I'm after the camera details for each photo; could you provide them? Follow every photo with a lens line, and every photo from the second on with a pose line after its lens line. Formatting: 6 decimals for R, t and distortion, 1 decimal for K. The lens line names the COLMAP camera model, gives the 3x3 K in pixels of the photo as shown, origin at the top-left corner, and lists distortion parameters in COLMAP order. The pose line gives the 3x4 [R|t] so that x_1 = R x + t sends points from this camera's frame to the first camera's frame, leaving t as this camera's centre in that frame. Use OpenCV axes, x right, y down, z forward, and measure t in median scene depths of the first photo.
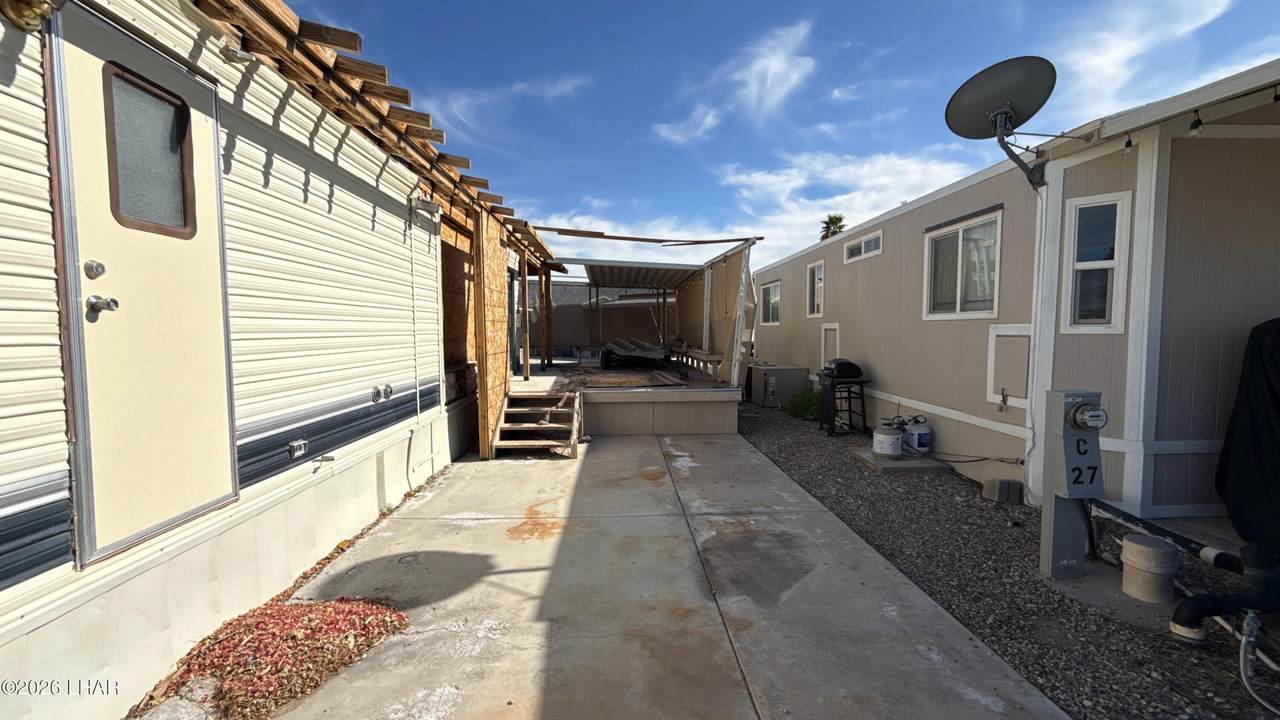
lens RADIAL K [[511.6, 0, 641.2], [0, 511.6, 362.5], [0, 0, 1]] dist [-0.000050, 0.000208]
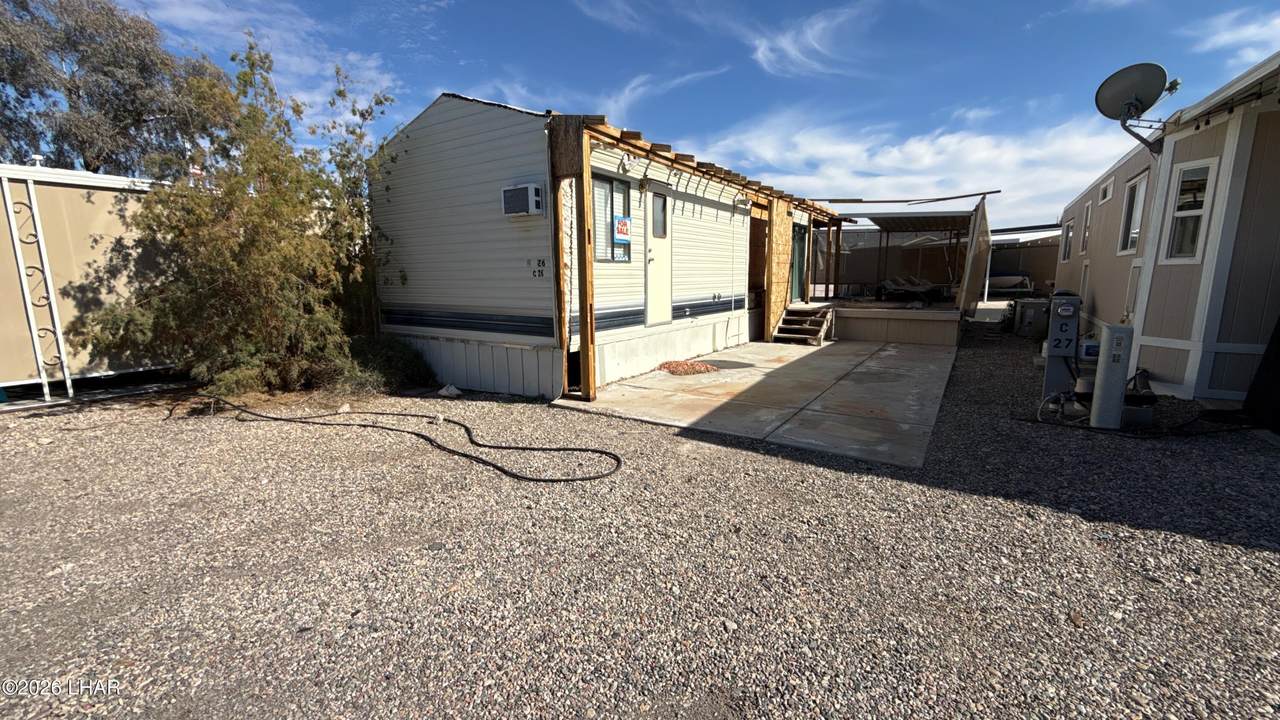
lens RADIAL K [[511.6, 0, 641.2], [0, 511.6, 362.5], [0, 0, 1]] dist [-0.000050, 0.000208]
pose [[0.810564, 0.095380, -0.577831, 0.451948], [-0.031683, 0.992346, 0.119357, 0.075287], [0.584793, -0.078439, 0.807381, -0.844249]]
